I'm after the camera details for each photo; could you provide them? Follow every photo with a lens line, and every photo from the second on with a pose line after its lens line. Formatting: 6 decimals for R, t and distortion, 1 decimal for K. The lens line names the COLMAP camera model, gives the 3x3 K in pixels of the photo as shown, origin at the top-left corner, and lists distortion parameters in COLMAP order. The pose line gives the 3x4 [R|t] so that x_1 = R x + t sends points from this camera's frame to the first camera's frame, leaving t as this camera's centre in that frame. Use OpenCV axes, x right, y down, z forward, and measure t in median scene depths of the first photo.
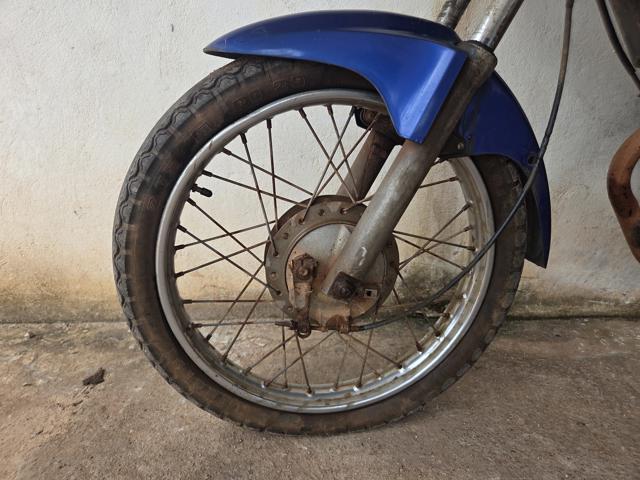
lens RADIAL K [[434.5, 0, 308.1], [0, 434.5, 235.5], [0, 0, 1]] dist [0.042655, -0.038109]
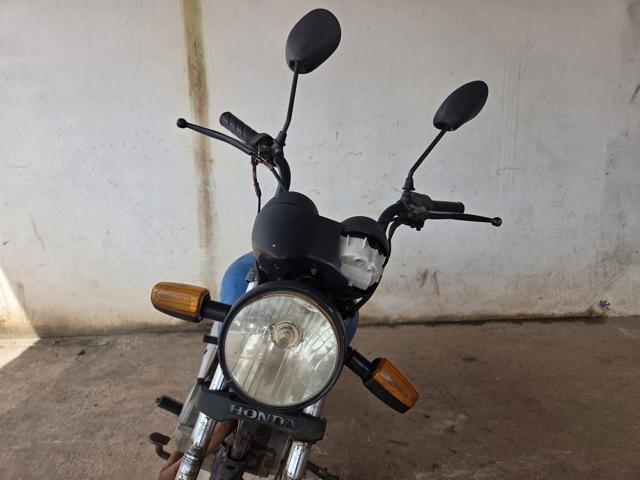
lens RADIAL K [[434.5, 0, 313.9], [0, 434.5, 240.9], [0, 0, 1]] dist [0.042655, -0.038109]
pose [[0.999492, -0.024689, 0.020177, 0.848234], [0.025811, 0.998018, -0.057394, -0.180262], [-0.018720, 0.057886, 0.998148, -1.631206]]
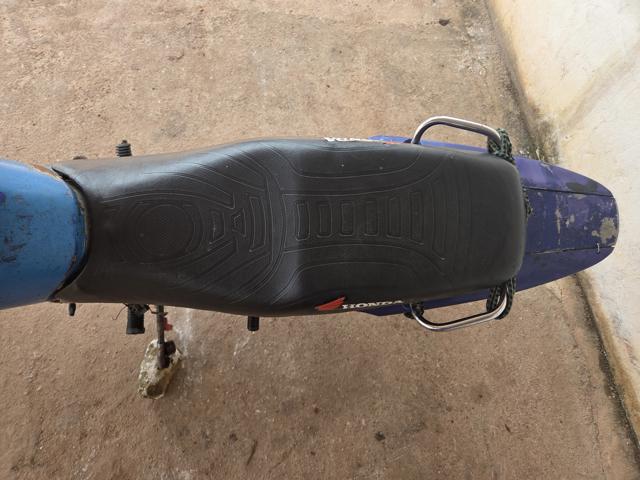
lens RADIAL K [[434.5, 0, 317.4], [0, 434.5, 243.5], [0, 0, 1]] dist [0.042655, -0.038109]
pose [[0.093876, 0.922346, -0.374787, 1.104915], [-0.312207, 0.384734, 0.868623, -0.812575], [0.945365, 0.035468, 0.324080, -0.230193]]
